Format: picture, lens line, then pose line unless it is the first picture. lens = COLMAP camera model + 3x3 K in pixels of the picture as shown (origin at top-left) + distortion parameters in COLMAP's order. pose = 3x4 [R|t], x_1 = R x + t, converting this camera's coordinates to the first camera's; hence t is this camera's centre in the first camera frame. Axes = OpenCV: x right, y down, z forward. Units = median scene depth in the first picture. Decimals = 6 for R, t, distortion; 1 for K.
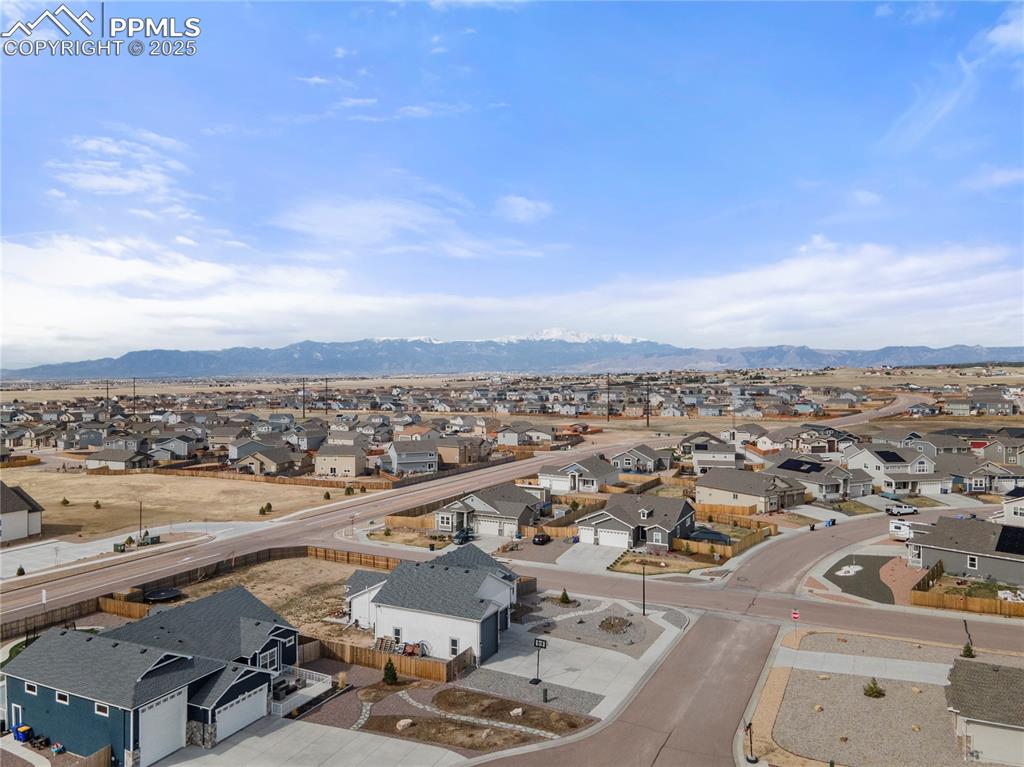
lens RADIAL K [[751.6, 0, 510.6], [0, 751.6, 379.4], [0, 0, 1]] dist [0.042890, 0.002514]
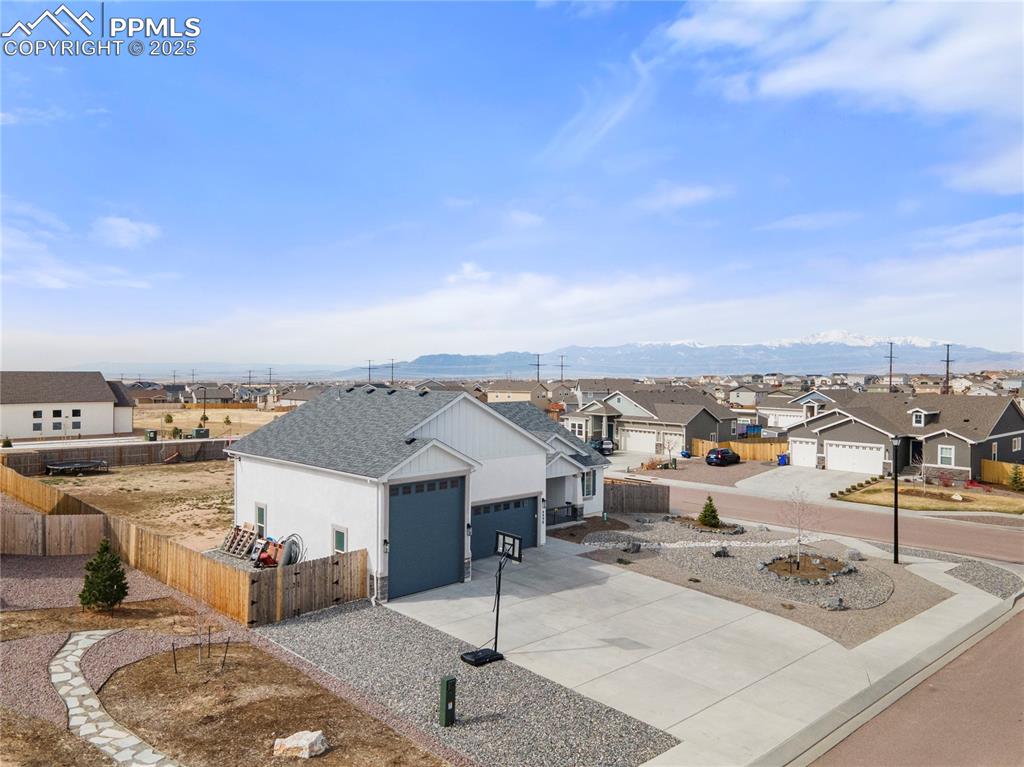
lens RADIAL K [[751.6, 0, 515.7], [0, 751.6, 380.1], [0, 0, 1]] dist [0.042890, 0.002514]
pose [[0.943041, 0.014150, -0.332375, 0.093568], [-0.015932, 0.999870, -0.002639, 0.172813], [0.332294, 0.007784, 0.943144, 0.429404]]
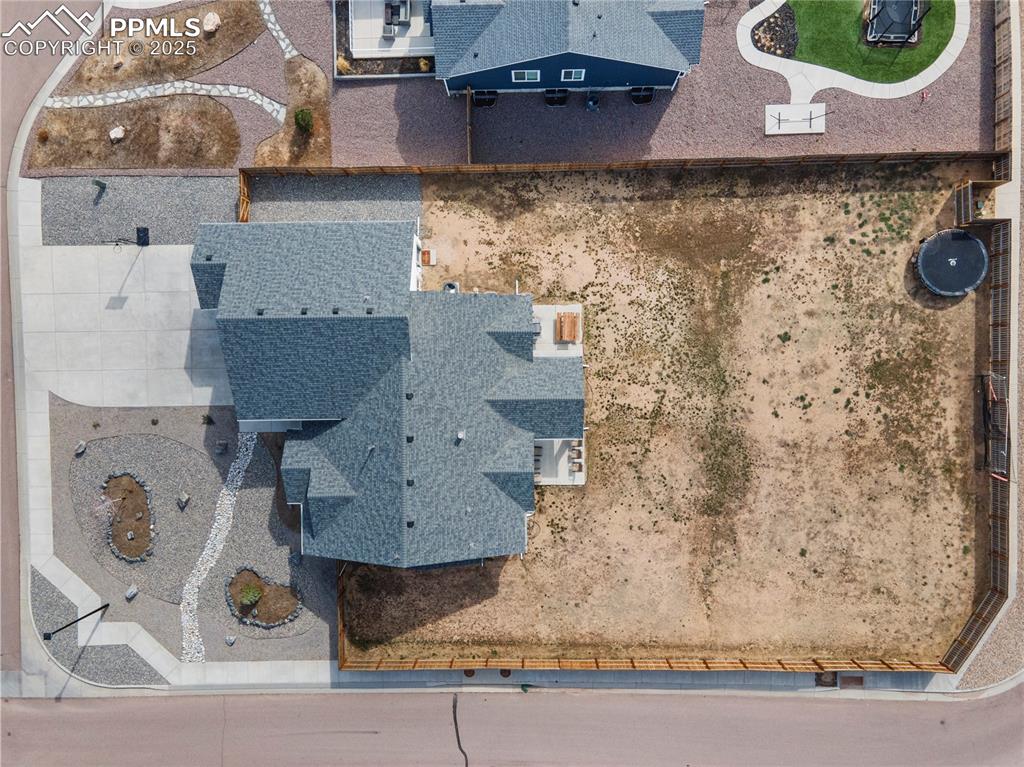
lens RADIAL K [[751.6, 0, 509.6], [0, 751.6, 383.3], [0, 0, 1]] dist [0.042890, 0.002514]
pose [[-0.891808, 0.451337, 0.031188, -0.146140], [0.020307, -0.028933, 0.999375, -0.195776], [0.451958, 0.891884, 0.016637, 0.781232]]
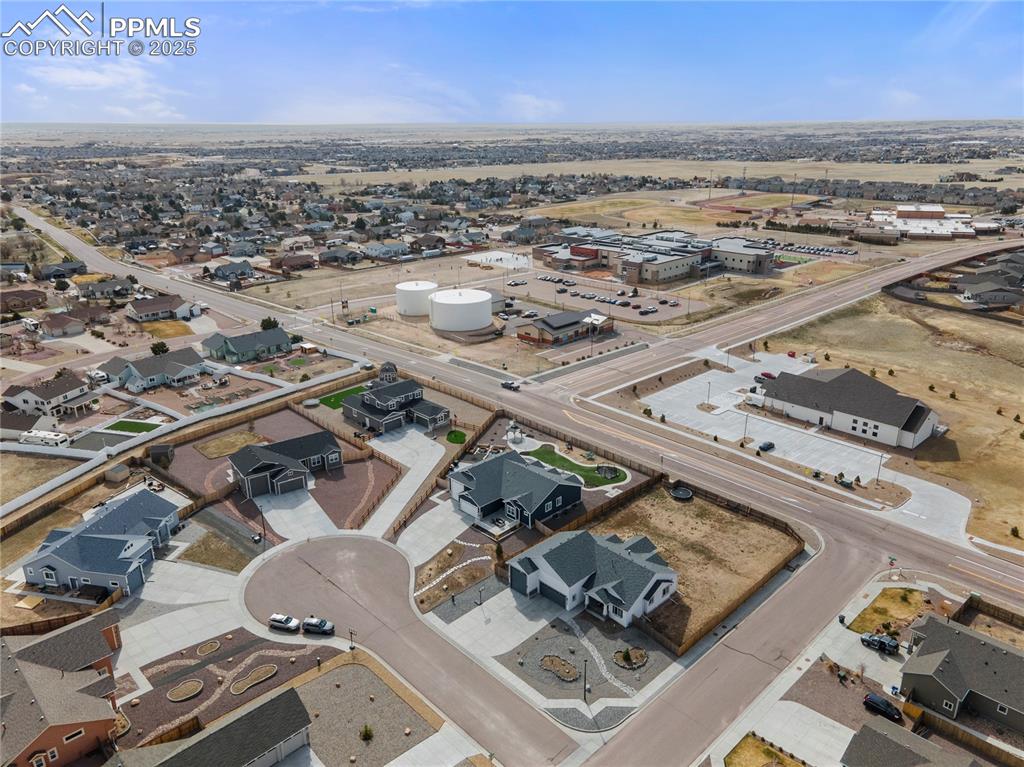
lens RADIAL K [[751.6, 0, 510.8], [0, 751.6, 383.7], [0, 0, 1]] dist [0.042890, 0.002514]
pose [[-0.334065, 0.326814, -0.884078, 0.835426], [-0.007129, 0.937061, 0.349094, -0.407824], [0.942523, 0.122923, -0.310709, 0.947068]]
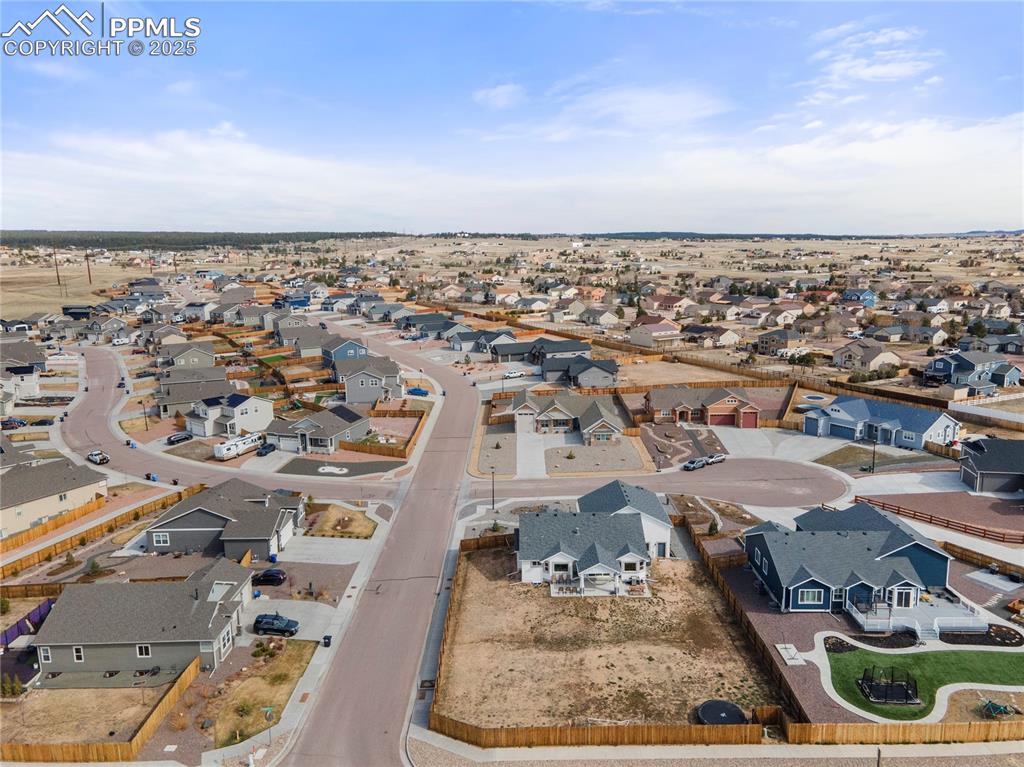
lens RADIAL K [[751.6, 0, 516.6], [0, 751.6, 383.8], [0, 0, 1]] dist [0.042890, 0.002514]
pose [[-0.440227, -0.161738, 0.883199, -0.792373], [0.031455, 0.980261, 0.195192, -0.134763], [-0.897336, 0.113710, -0.426449, 1.205646]]
